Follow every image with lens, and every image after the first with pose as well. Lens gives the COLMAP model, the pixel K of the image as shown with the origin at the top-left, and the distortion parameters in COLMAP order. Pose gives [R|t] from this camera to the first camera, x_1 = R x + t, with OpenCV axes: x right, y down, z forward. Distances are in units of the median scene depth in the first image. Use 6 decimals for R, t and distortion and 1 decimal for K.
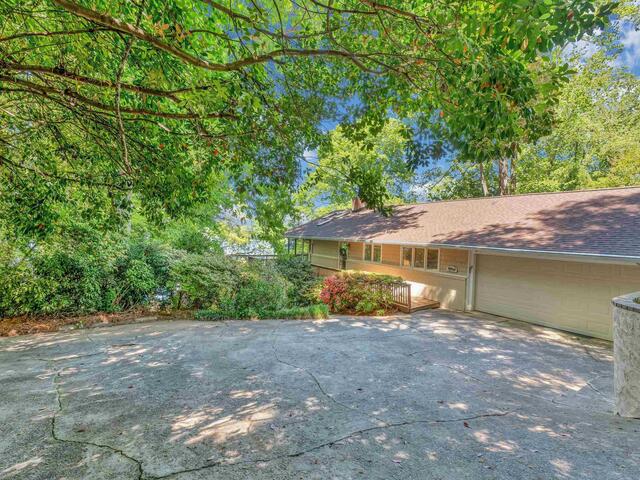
lens RADIAL K [[320.4, 0, 318.2], [0, 320.4, 242.9], [0, 0, 1]] dist [0.002027, 0.000546]
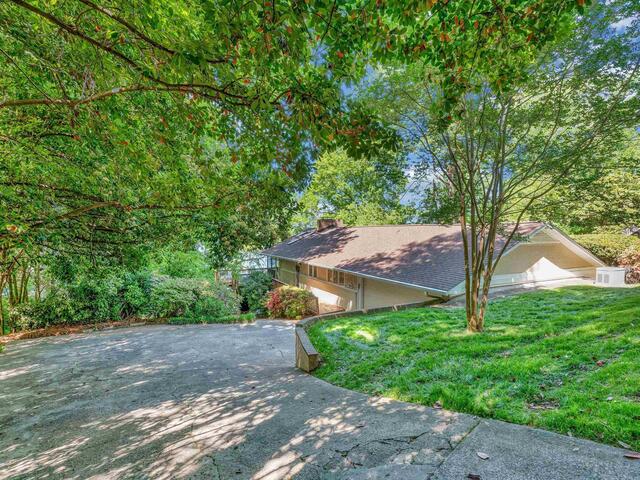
lens RADIAL K [[320.4, 0, 318.2], [0, 320.4, 242.9], [0, 0, 1]] dist [0.002027, 0.000546]
pose [[0.996876, -0.028884, -0.073506, 0.461716], [0.029219, 0.999567, 0.003480, -0.136170], [0.073374, -0.005617, 0.997289, -0.481786]]
